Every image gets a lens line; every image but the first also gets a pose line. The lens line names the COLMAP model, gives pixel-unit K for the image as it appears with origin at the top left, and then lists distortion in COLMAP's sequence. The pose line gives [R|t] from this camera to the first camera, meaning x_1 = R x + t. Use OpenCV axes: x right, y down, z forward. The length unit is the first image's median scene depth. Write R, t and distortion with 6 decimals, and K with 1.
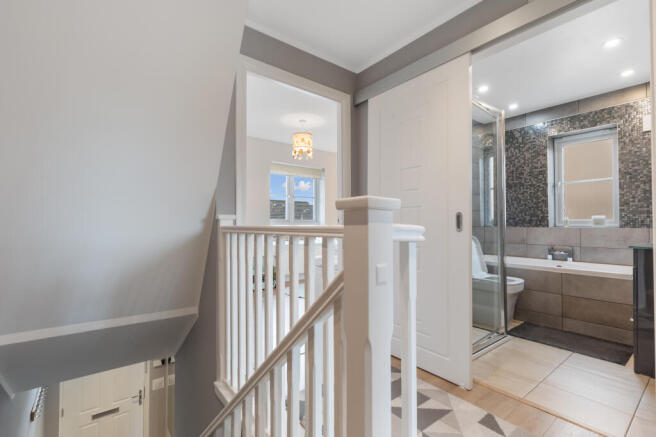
lens RADIAL K [[302.5, 0, 330.9], [0, 302.5, 218.6], [0, 0, 1]] dist [0.005277, -0.001756]
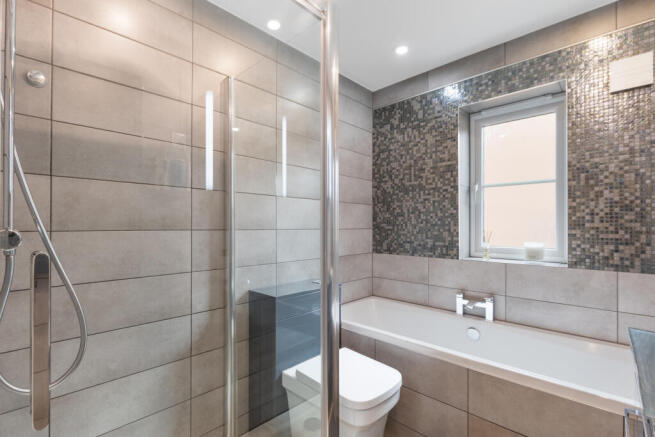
lens RADIAL K [[302.1, 0, 332.3], [0, 302.1, 223.7], [0, 0, 1]] dist [0.005277, -0.001756]
pose [[0.988943, 0.001014, 0.148290, 0.380623], [-0.002639, 0.999939, 0.010757, -0.048022], [-0.148270, -0.011030, 0.988885, 0.445303]]
